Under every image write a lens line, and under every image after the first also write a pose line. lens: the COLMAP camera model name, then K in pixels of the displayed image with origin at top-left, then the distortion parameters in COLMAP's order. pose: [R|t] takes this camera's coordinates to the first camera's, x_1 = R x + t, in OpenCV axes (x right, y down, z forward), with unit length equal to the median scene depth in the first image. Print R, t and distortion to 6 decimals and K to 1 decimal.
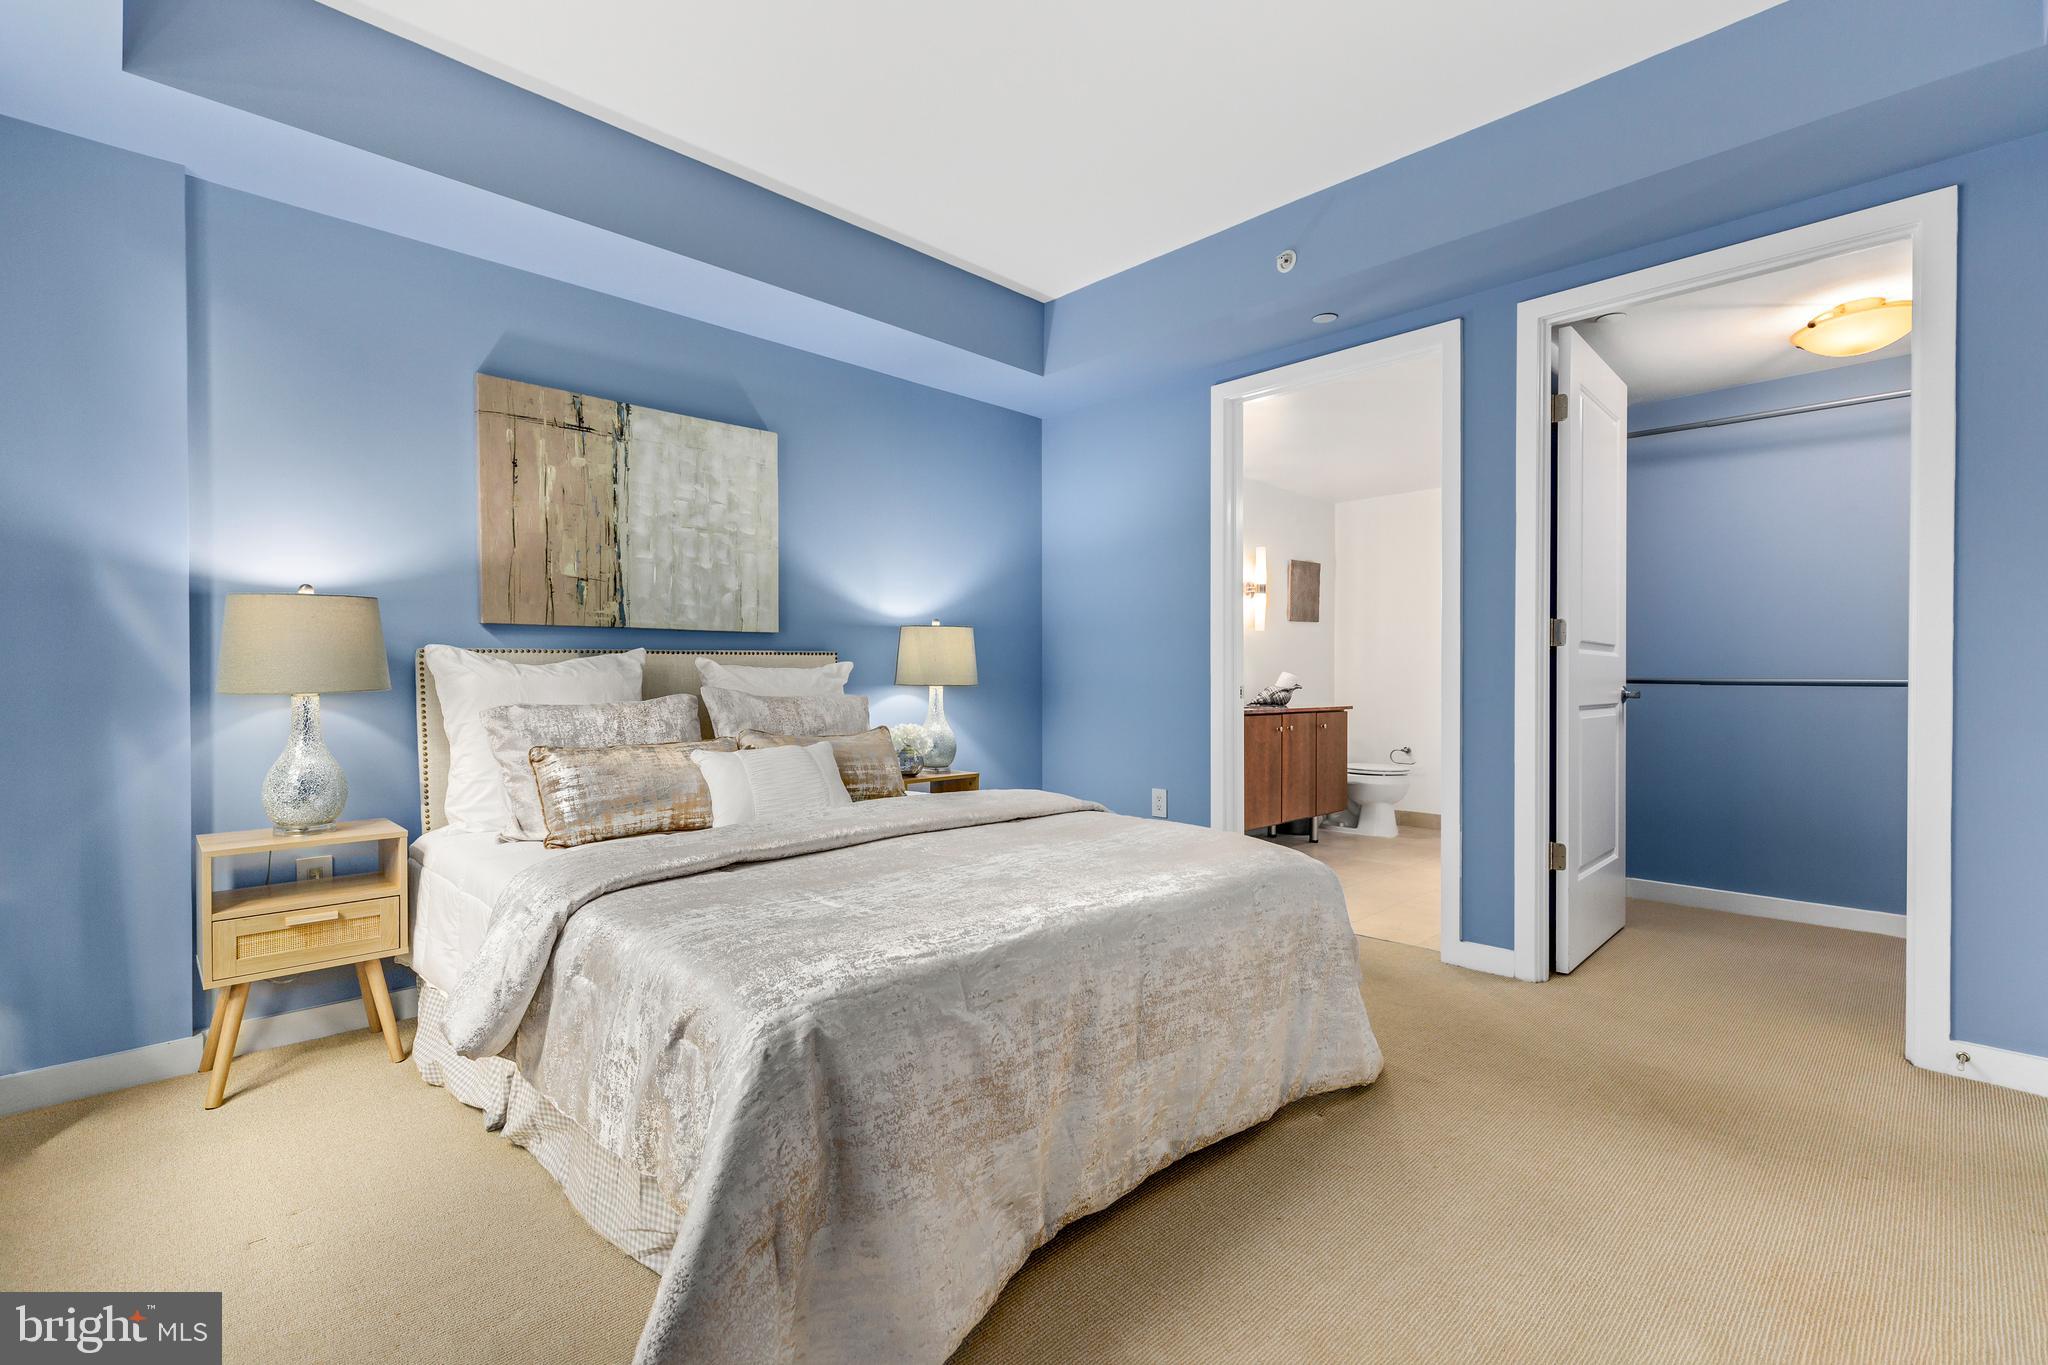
lens RADIAL K [[909.4, 0, 1016.8], [0, 909.4, 683.3], [0, 0, 1]] dist [0.004605, -0.000348]
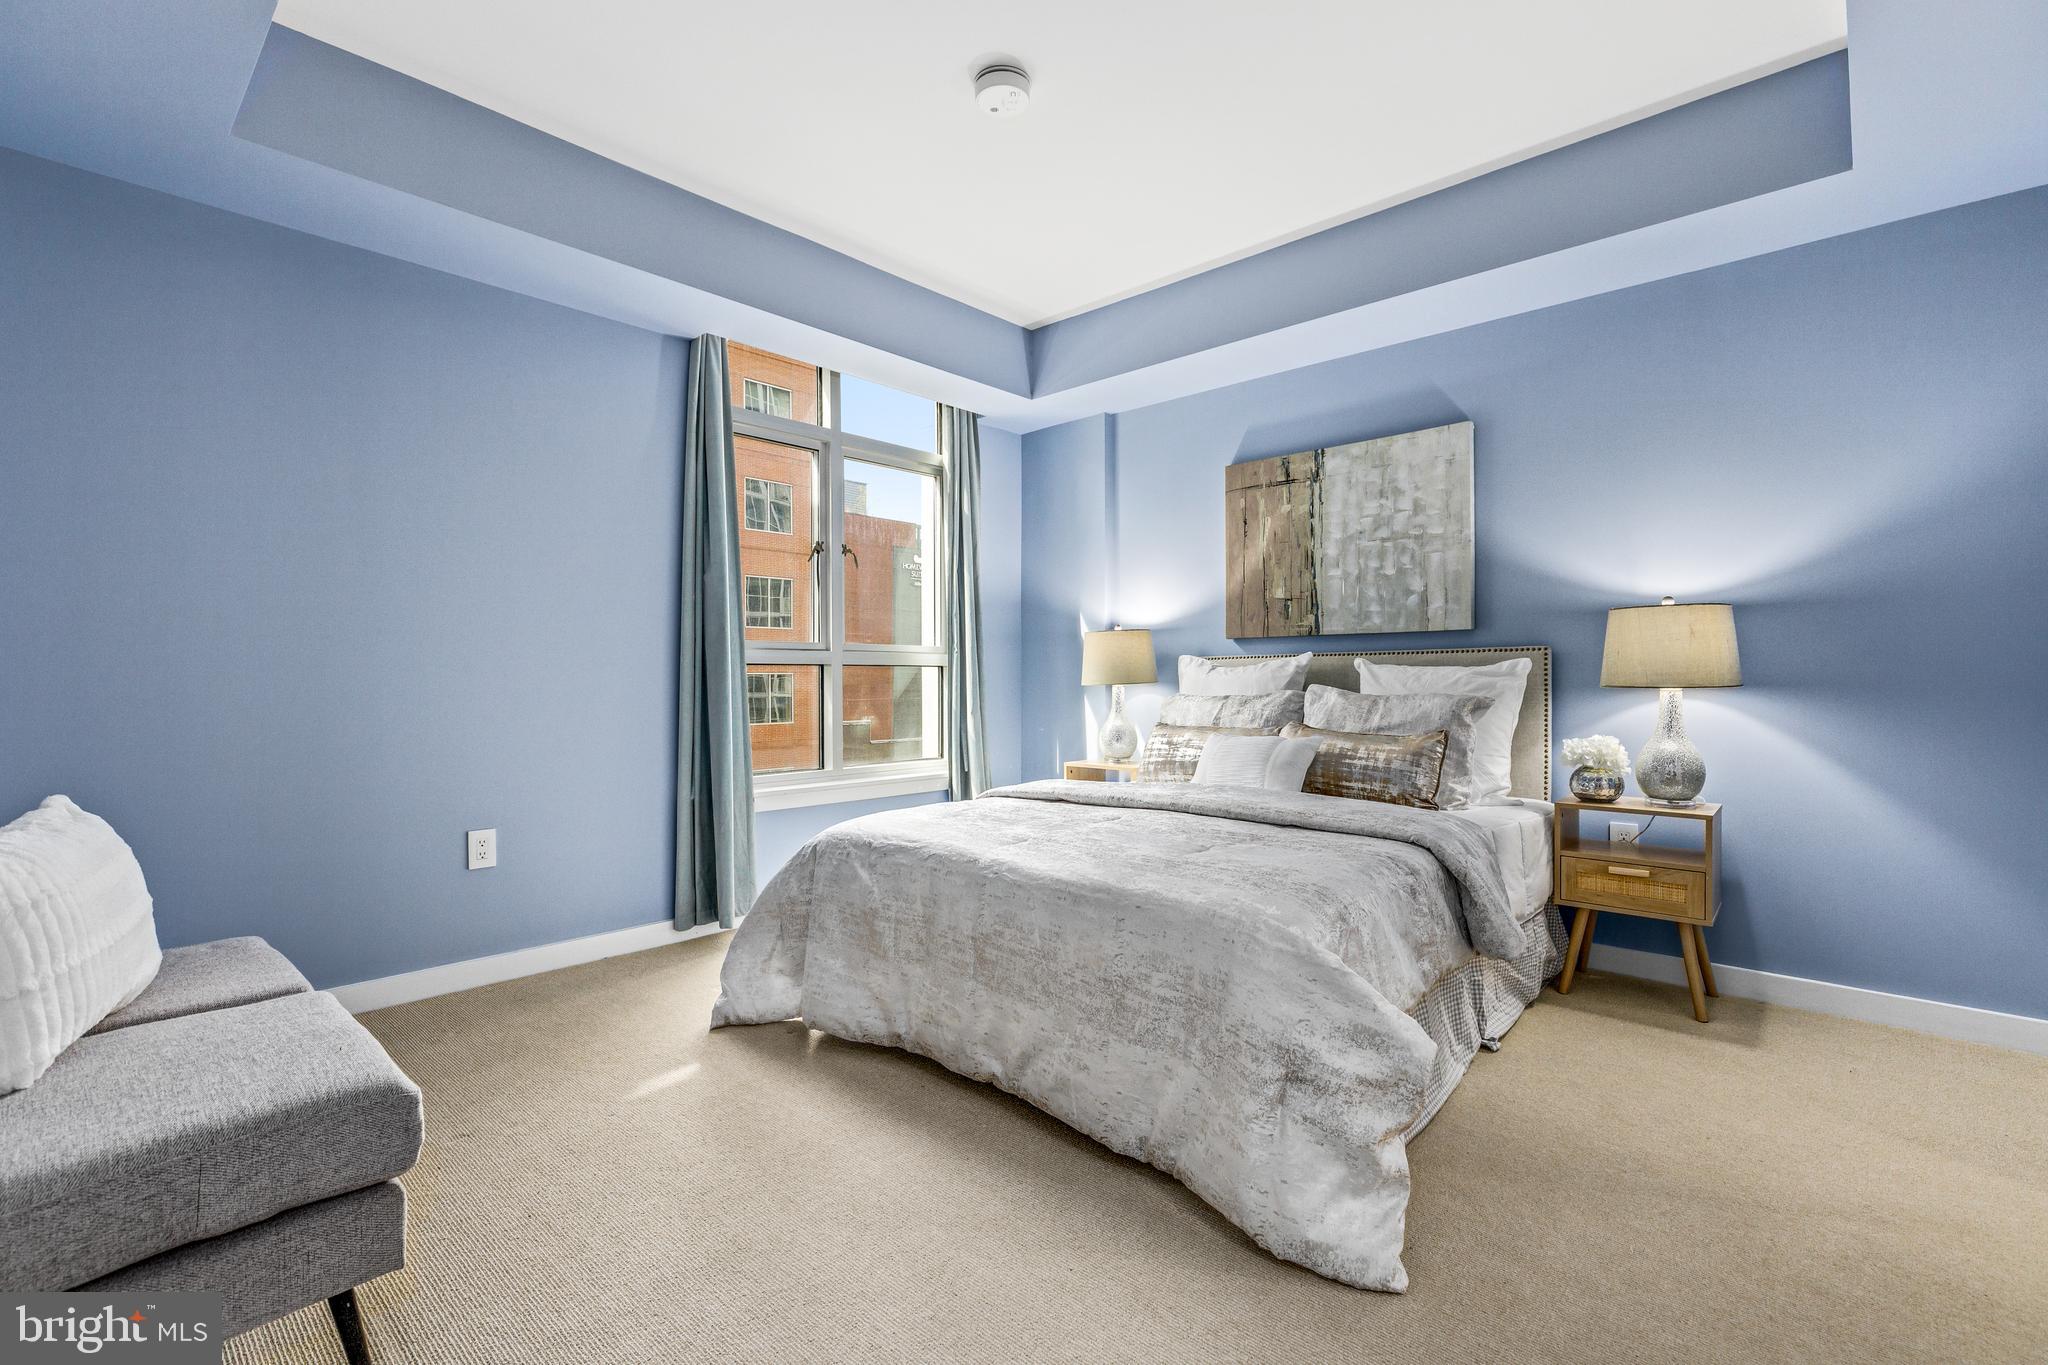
lens RADIAL K [[909.4, 0, 1016.8], [0, 909.4, 683.3], [0, 0, 1]] dist [0.004605, -0.000348]
pose [[0.050896, 0.007942, -0.998672, 0.749884], [-0.004367, 0.999961, 0.007730, -0.004553], [0.998694, 0.003968, 0.050929, 0.532059]]
